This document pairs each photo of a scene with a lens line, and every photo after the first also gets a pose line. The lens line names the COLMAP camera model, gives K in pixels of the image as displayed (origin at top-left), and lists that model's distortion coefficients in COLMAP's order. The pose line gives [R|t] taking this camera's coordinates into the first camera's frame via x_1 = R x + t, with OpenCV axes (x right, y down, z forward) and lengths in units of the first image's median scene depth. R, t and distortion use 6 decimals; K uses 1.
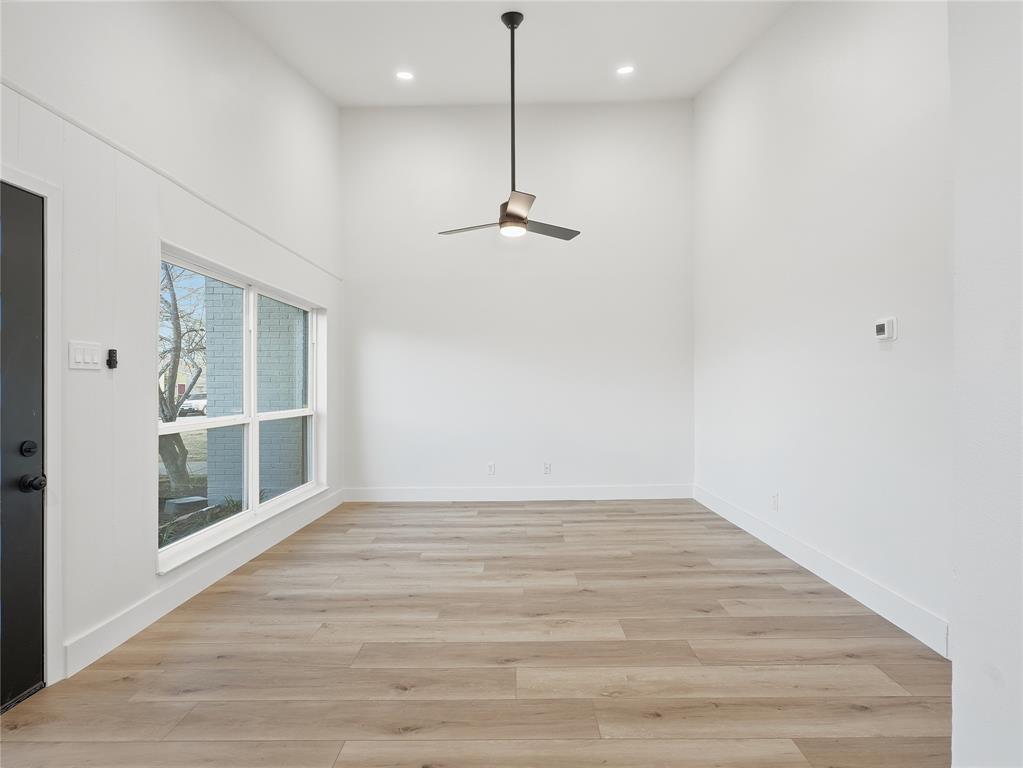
lens RADIAL K [[517.0, 0, 511.5], [0, 517.0, 384.0], [0, 0, 1]] dist [-0.000790, 0.001085]
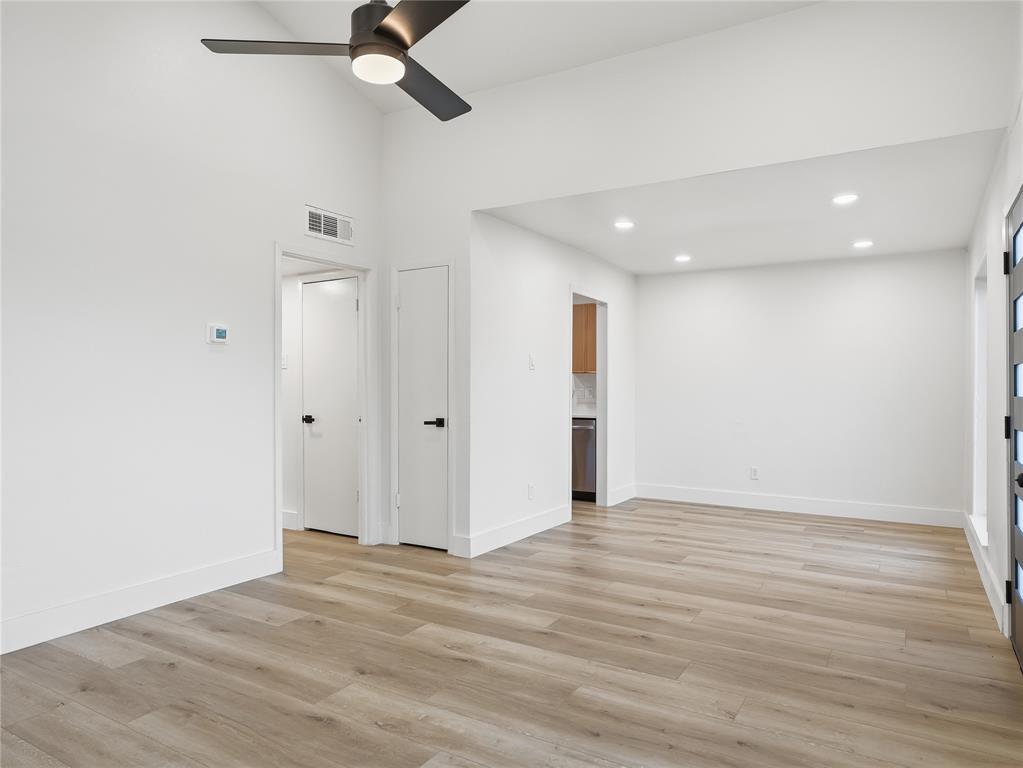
lens RADIAL K [[669.3, 0, 512.1], [0, 669.3, 385.0], [0, 0, 1]] dist [0.007348, -0.004149]
pose [[-0.863177, 0.008132, 0.504836, -0.561218], [0.006108, 0.999965, -0.005665, 0.018093], [-0.504865, -0.001807, -0.863196, 1.914036]]
